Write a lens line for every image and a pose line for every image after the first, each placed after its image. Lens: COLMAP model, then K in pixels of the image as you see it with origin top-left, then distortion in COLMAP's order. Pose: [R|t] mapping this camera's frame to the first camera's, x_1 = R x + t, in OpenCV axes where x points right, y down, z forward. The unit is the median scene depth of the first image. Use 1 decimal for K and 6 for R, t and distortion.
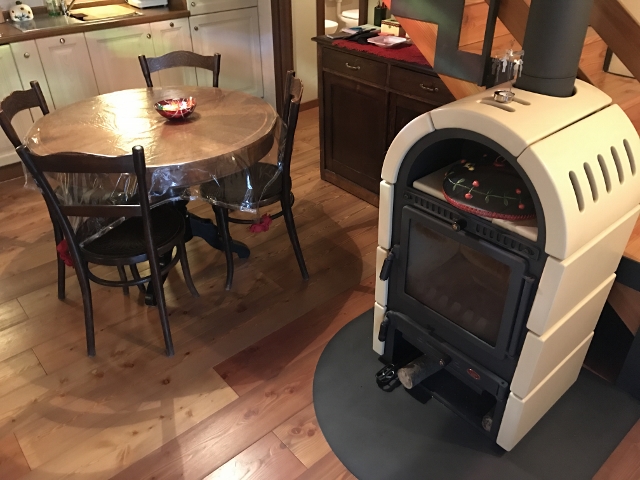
lens RADIAL K [[529.0, 0, 323.4], [0, 529.0, 236.0], [0, 0, 1]] dist [0.009587, -0.006314]
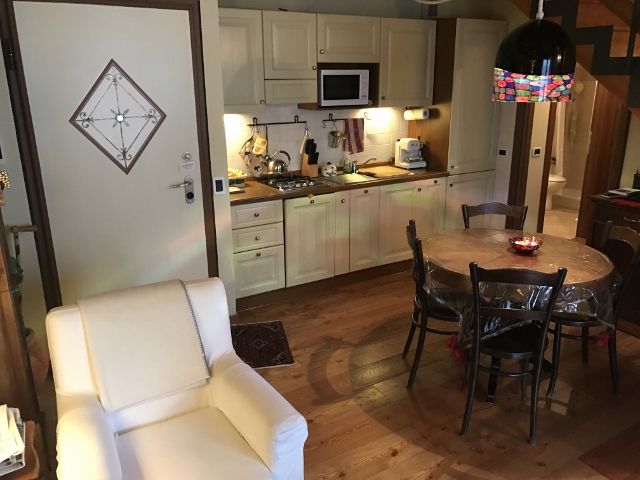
lens RADIAL K [[526.2, 0, 322.4], [0, 526.2, 233.4], [0, 0, 1]] dist [0.027594, -0.021445]
pose [[0.983369, 0.051553, -0.174146, -0.523571], [-0.097278, 0.959234, -0.265344, 0.122603], [0.153368, 0.277872, 0.948296, -0.308341]]
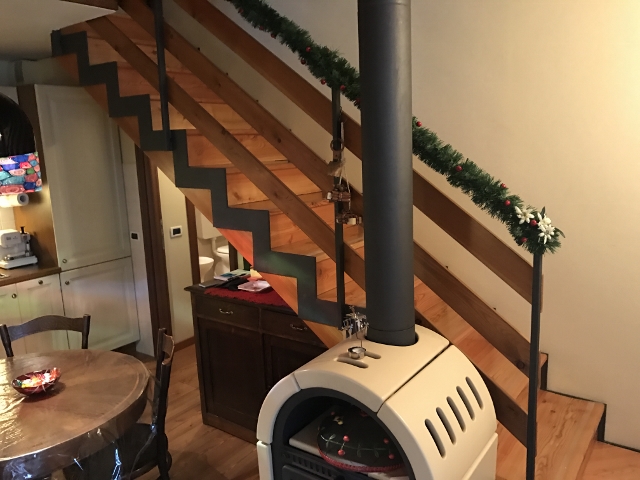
lens RADIAL K [[526.7, 0, 321.8], [0, 526.7, 236.4], [0, 0, 1]] dist [0.049926, -0.058426]
pose [[0.973371, -0.069355, 0.218490, 0.026643], [0.147371, 0.919391, -0.364693, -0.056819], [-0.175584, 0.387181, 0.905130, -0.050376]]
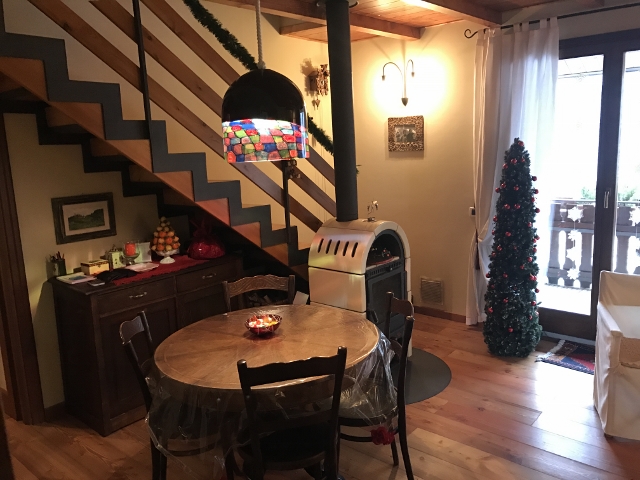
lens RADIAL K [[526.2, 0, 322.4], [0, 526.2, 233.4], [0, 0, 1]] dist [0.027594, -0.021445]
pose [[-0.146399, -0.156990, 0.976689, -1.300059], [0.569248, 0.794104, 0.212968, -0.537779], [-0.809026, 0.587157, -0.026890, 0.784756]]
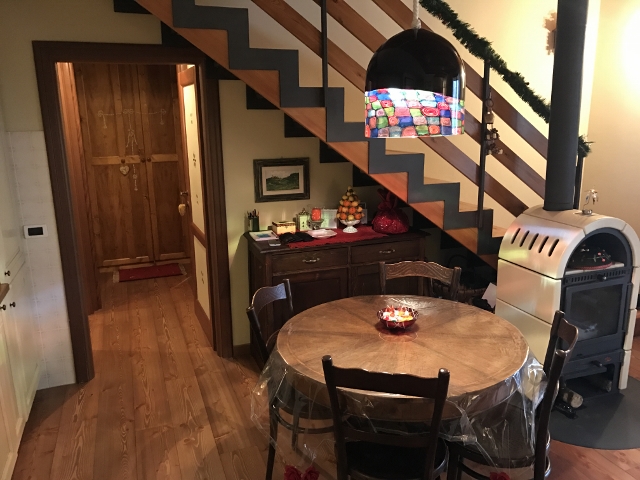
lens RADIAL K [[526.2, 0, 322.4], [0, 526.2, 233.4], [0, 0, 1]] dist [0.027594, -0.021445]
pose [[0.354983, -0.208028, 0.911433, -1.167436], [0.516109, 0.856505, -0.005522, -0.430531], [-0.779499, 0.472359, 0.411410, 0.597964]]
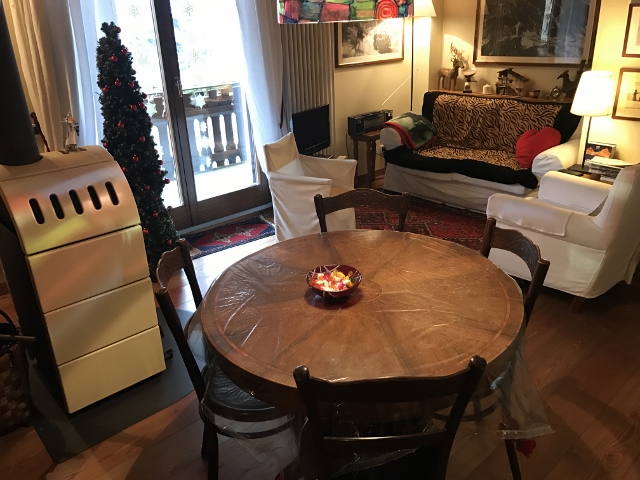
lens RADIAL K [[527.7, 0, 322.8], [0, 527.7, 235.5], [0, 0, 1]] dist [0.015073, -0.002209]
pose [[-0.998584, 0.053186, -0.001063, -0.255691], [0.029671, 0.573451, 0.818703, -0.855635], [0.044153, 0.817512, -0.574217, 1.320226]]
